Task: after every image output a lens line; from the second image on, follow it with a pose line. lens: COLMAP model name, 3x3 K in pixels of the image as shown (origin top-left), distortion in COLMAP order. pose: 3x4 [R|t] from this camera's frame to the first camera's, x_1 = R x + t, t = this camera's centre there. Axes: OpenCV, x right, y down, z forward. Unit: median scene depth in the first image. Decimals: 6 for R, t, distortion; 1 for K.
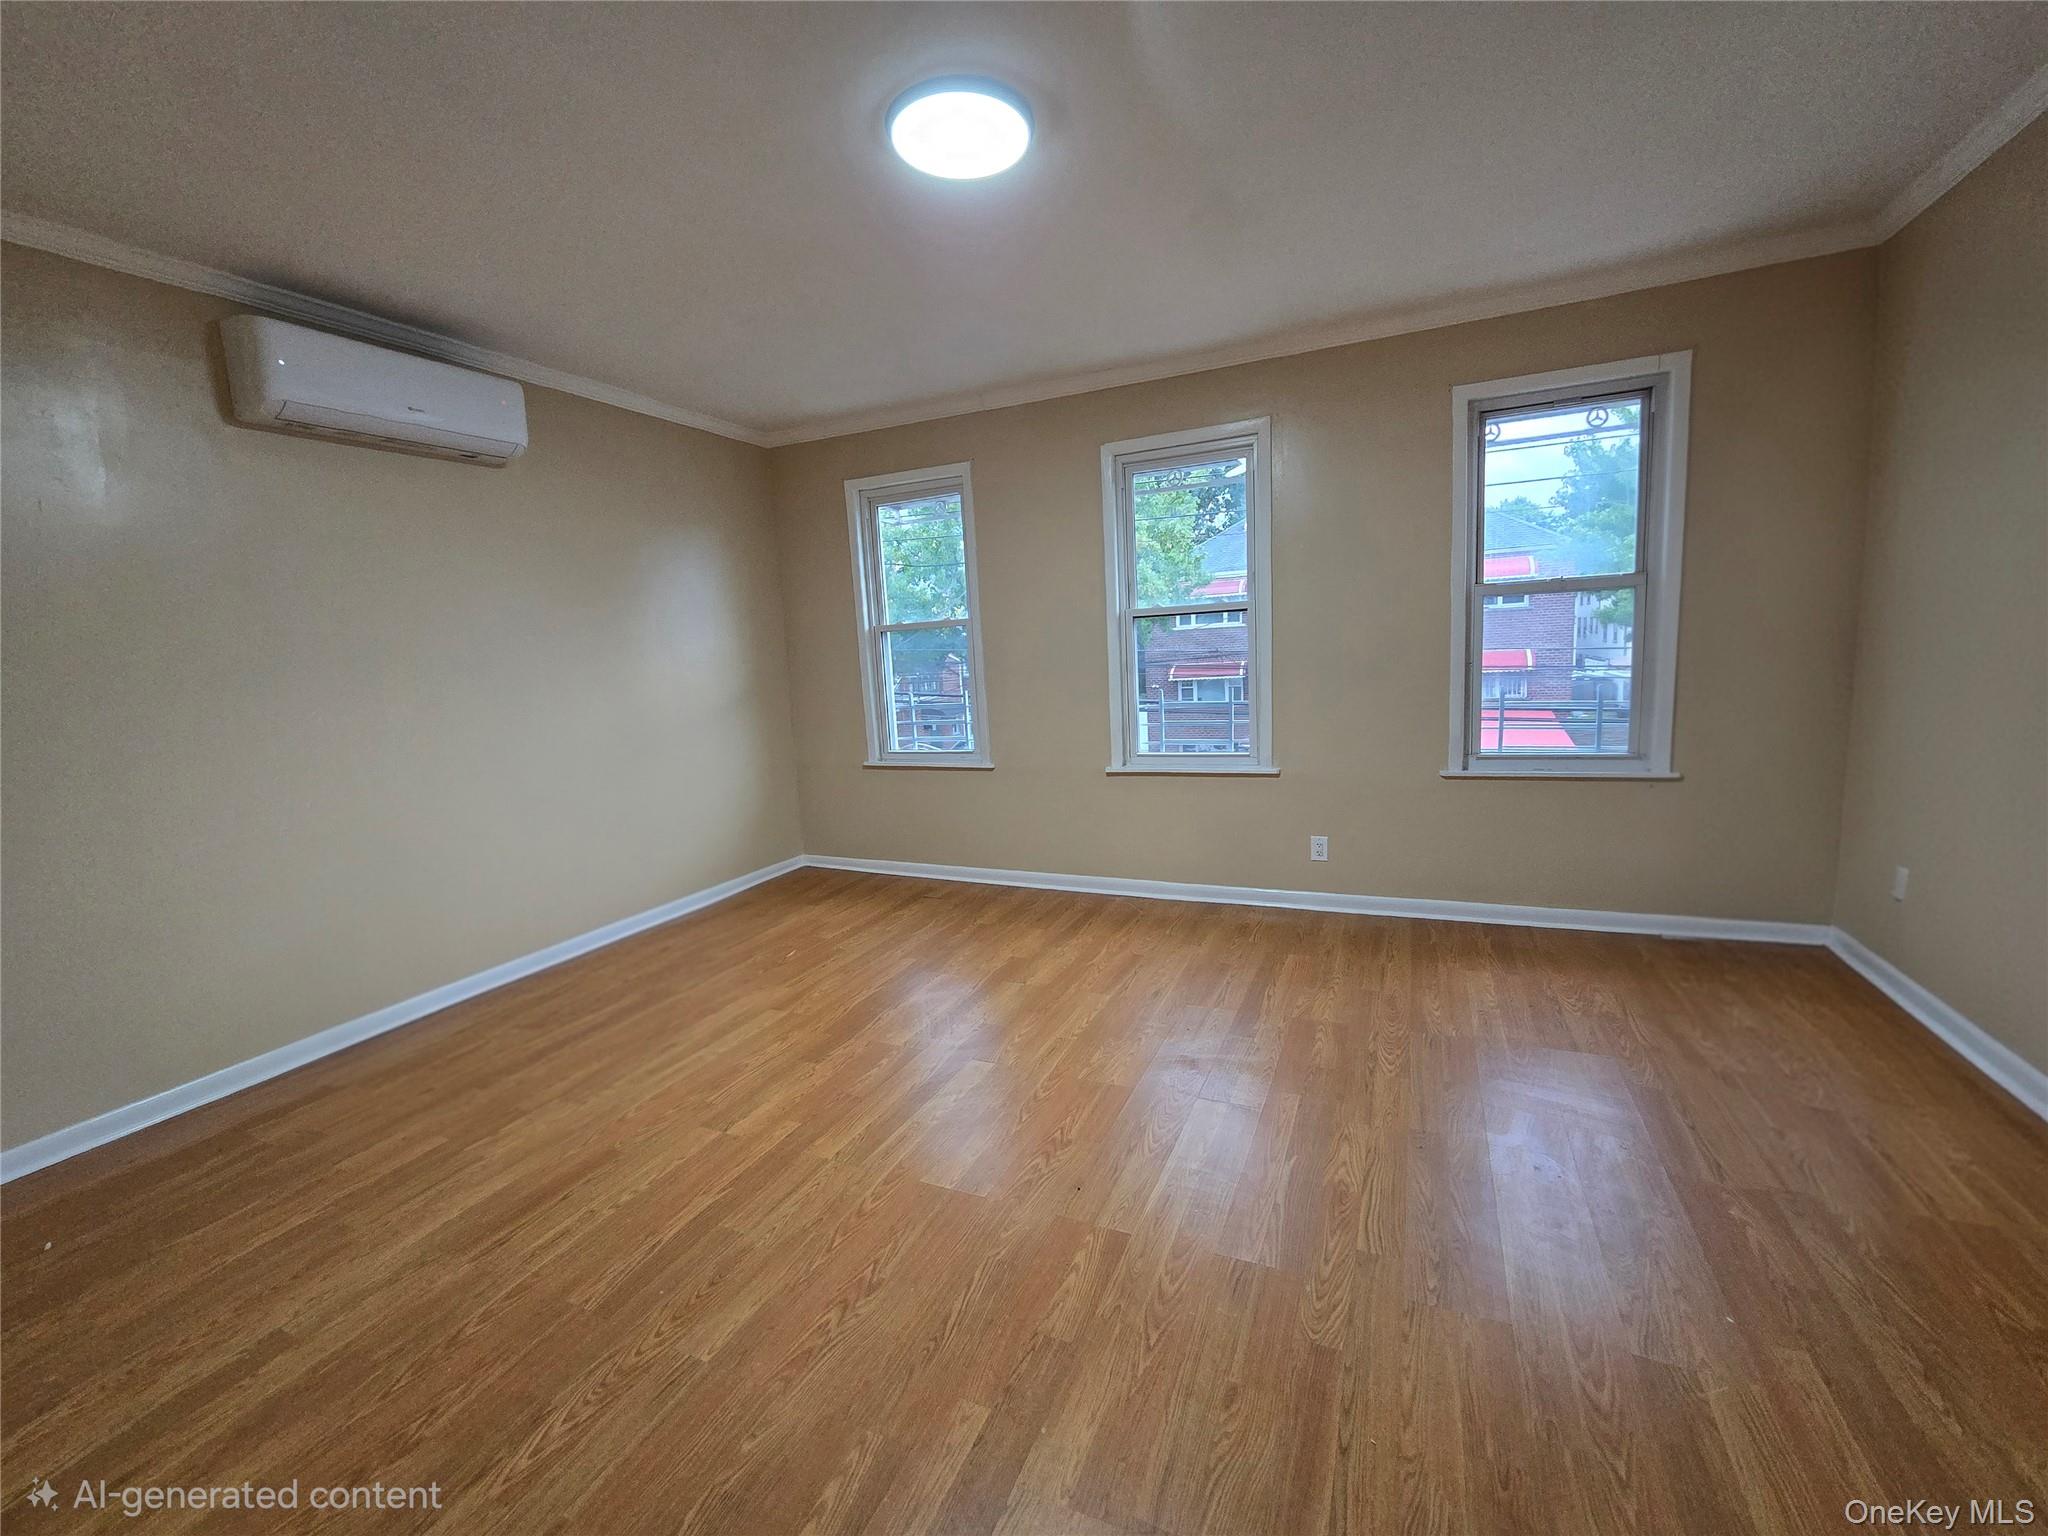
lens RADIAL K [[836.9, 0, 1027.7], [0, 836.9, 771.9], [0, 0, 1]] dist [-0.001515, -0.000080]
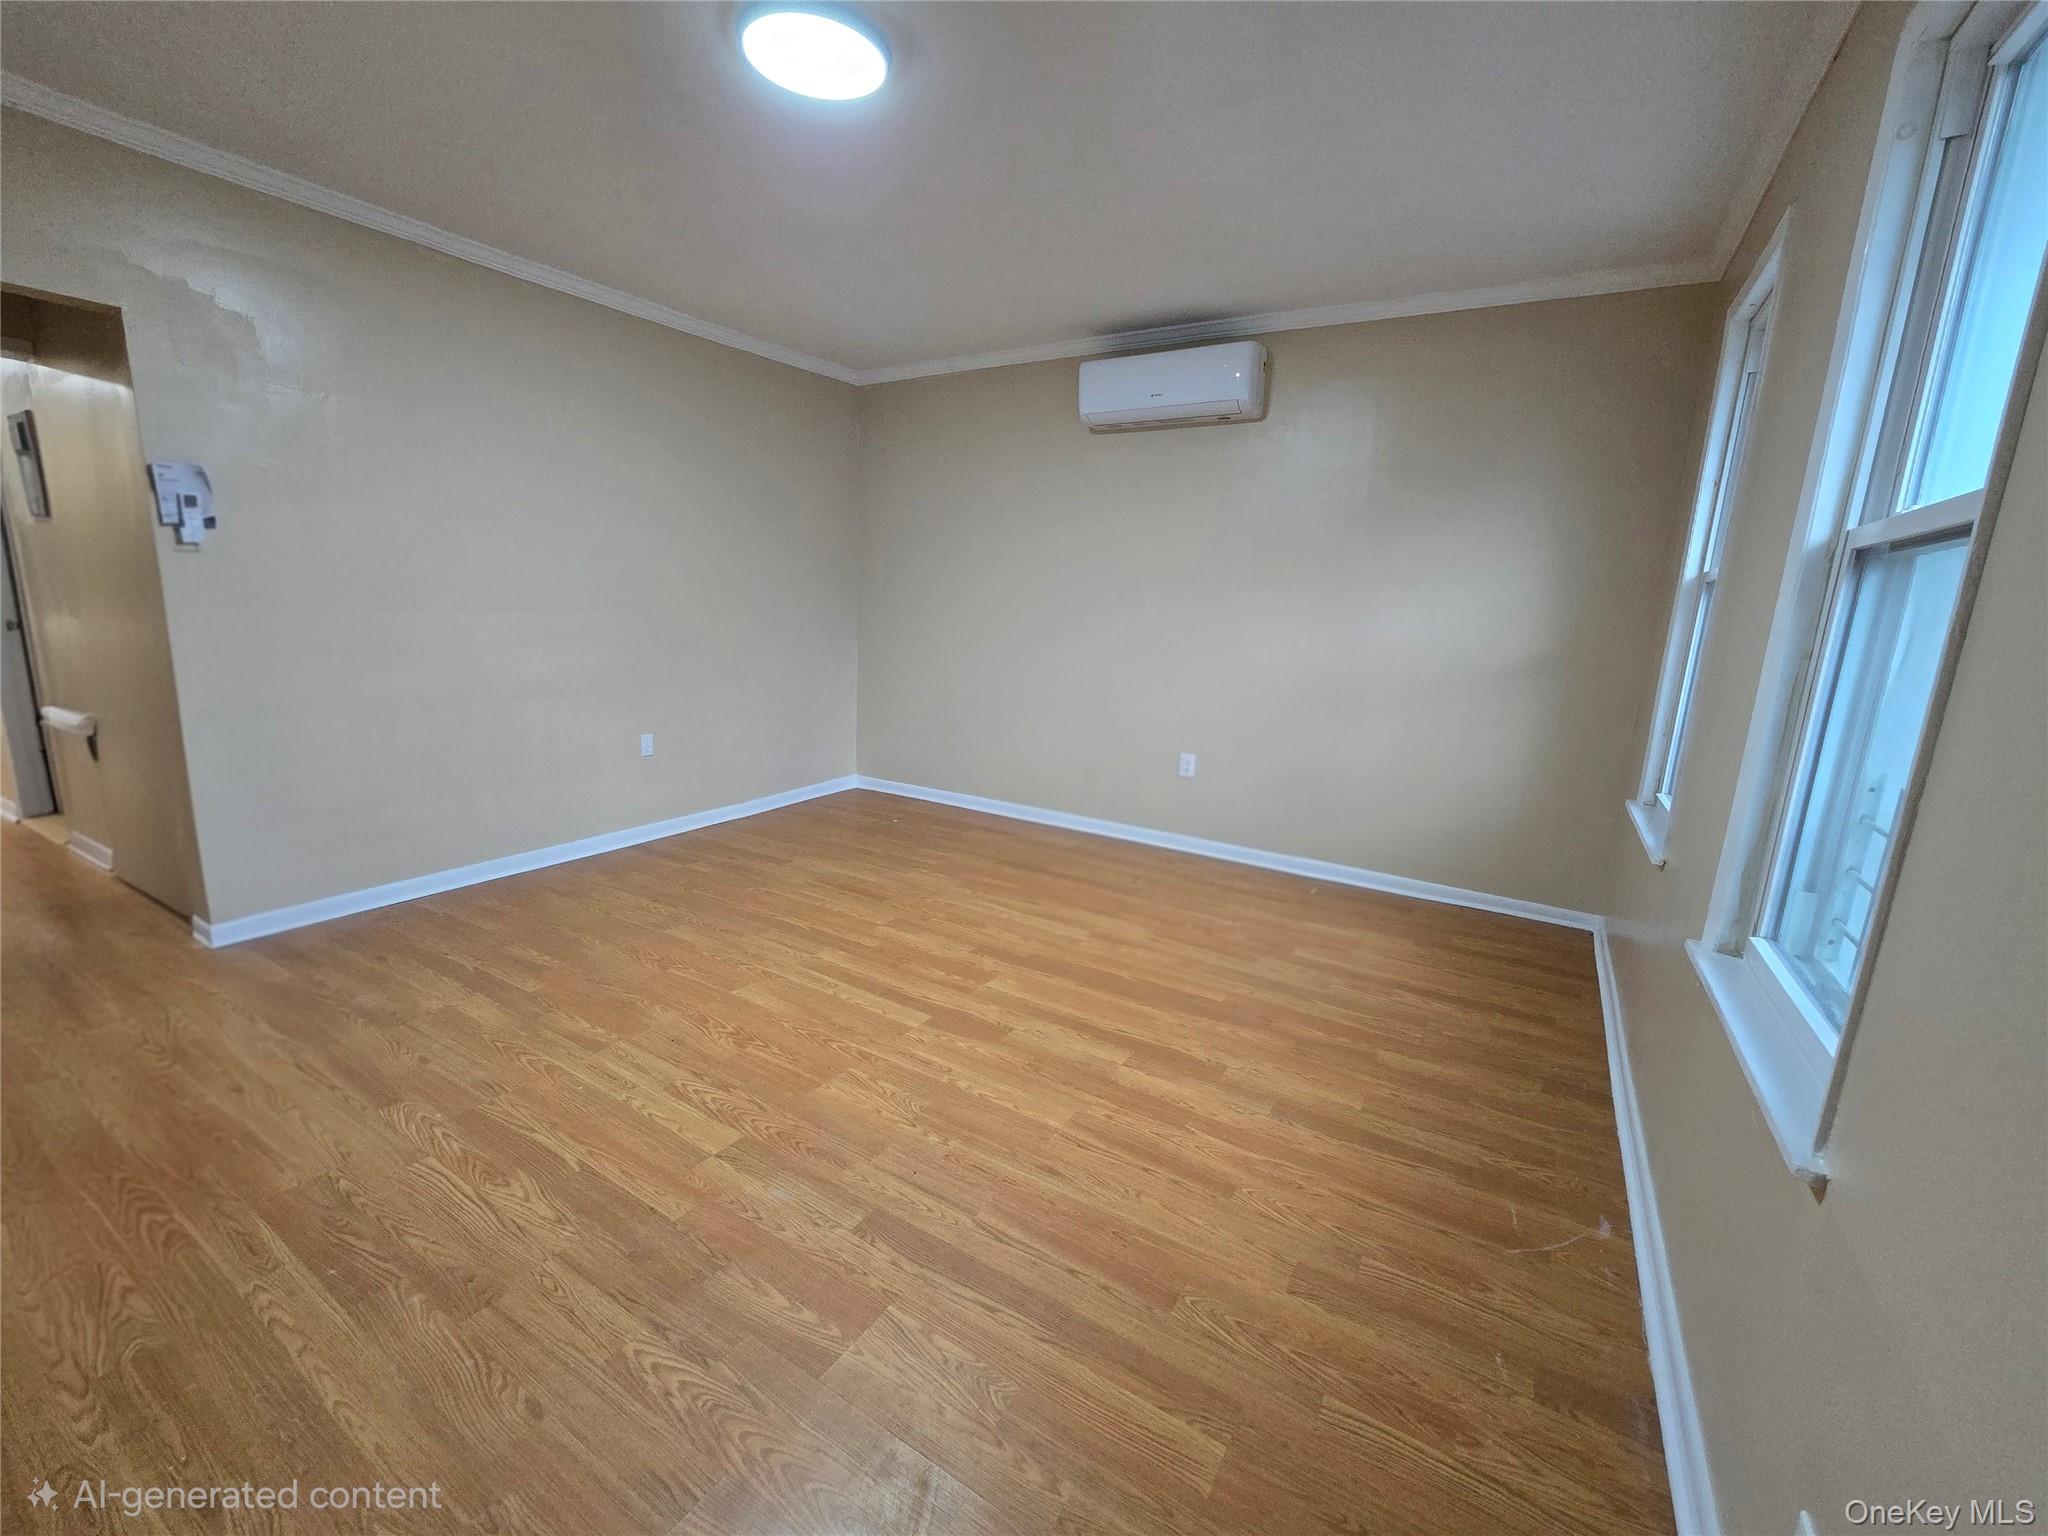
lens RADIAL K [[836.9, 0, 1022.6], [0, 836.9, 771.3], [0, 0, 1]] dist [-0.001515, -0.000080]
pose [[-0.123555, 0.243961, -0.961882, 0.765320], [-0.183727, 0.946927, 0.263768, -0.194226], [0.975181, 0.209313, -0.072175, 1.088858]]
